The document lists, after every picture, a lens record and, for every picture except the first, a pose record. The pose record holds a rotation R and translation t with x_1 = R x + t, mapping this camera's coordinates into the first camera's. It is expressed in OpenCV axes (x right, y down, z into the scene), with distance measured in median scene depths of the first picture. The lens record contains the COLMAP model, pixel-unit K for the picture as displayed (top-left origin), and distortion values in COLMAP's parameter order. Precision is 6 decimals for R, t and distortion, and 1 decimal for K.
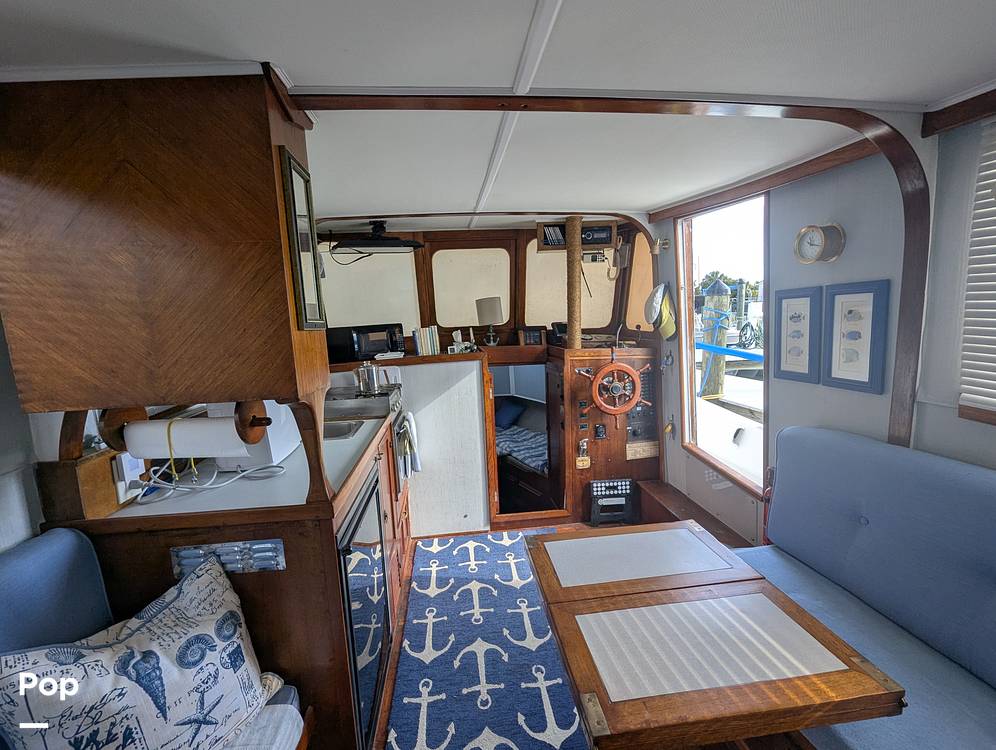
lens RADIAL K [[407.2, 0, 495.1], [0, 407.2, 372.2], [0, 0, 1]] dist [-0.004070, -0.000057]
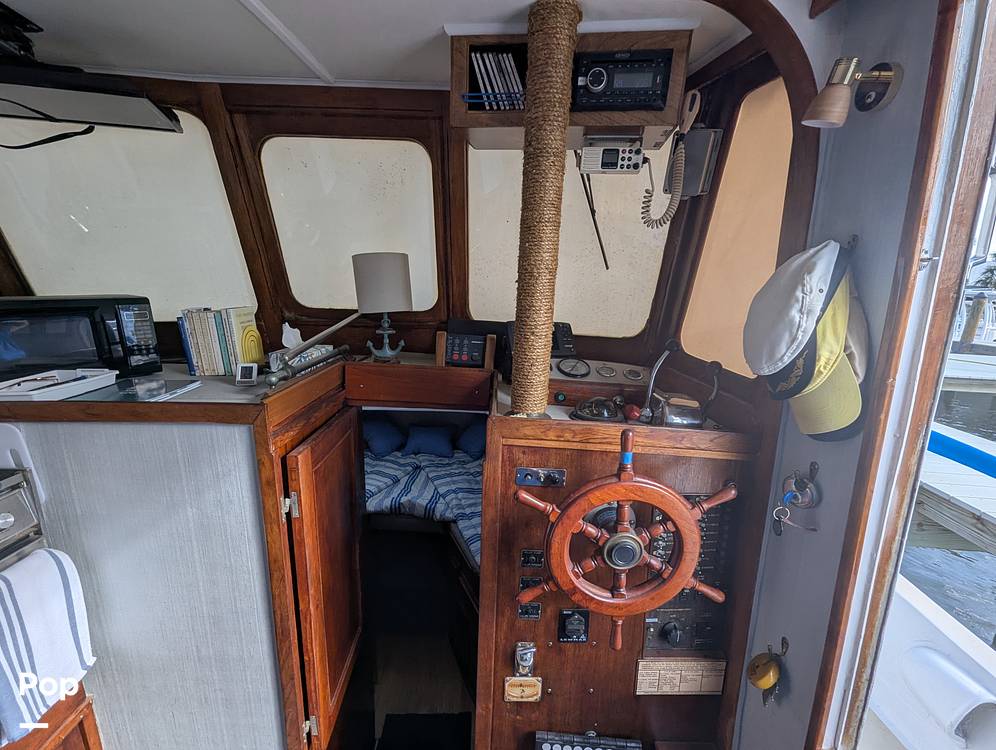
lens RADIAL K [[407.2, 0, 497.8], [0, 407.2, 373.5], [0, 0, 1]] dist [-0.004070, -0.000057]
pose [[0.991304, 0.093956, -0.092138, 0.201420], [-0.084415, 0.991145, 0.102495, -0.125404], [0.100952, -0.093826, 0.990457, 0.638224]]
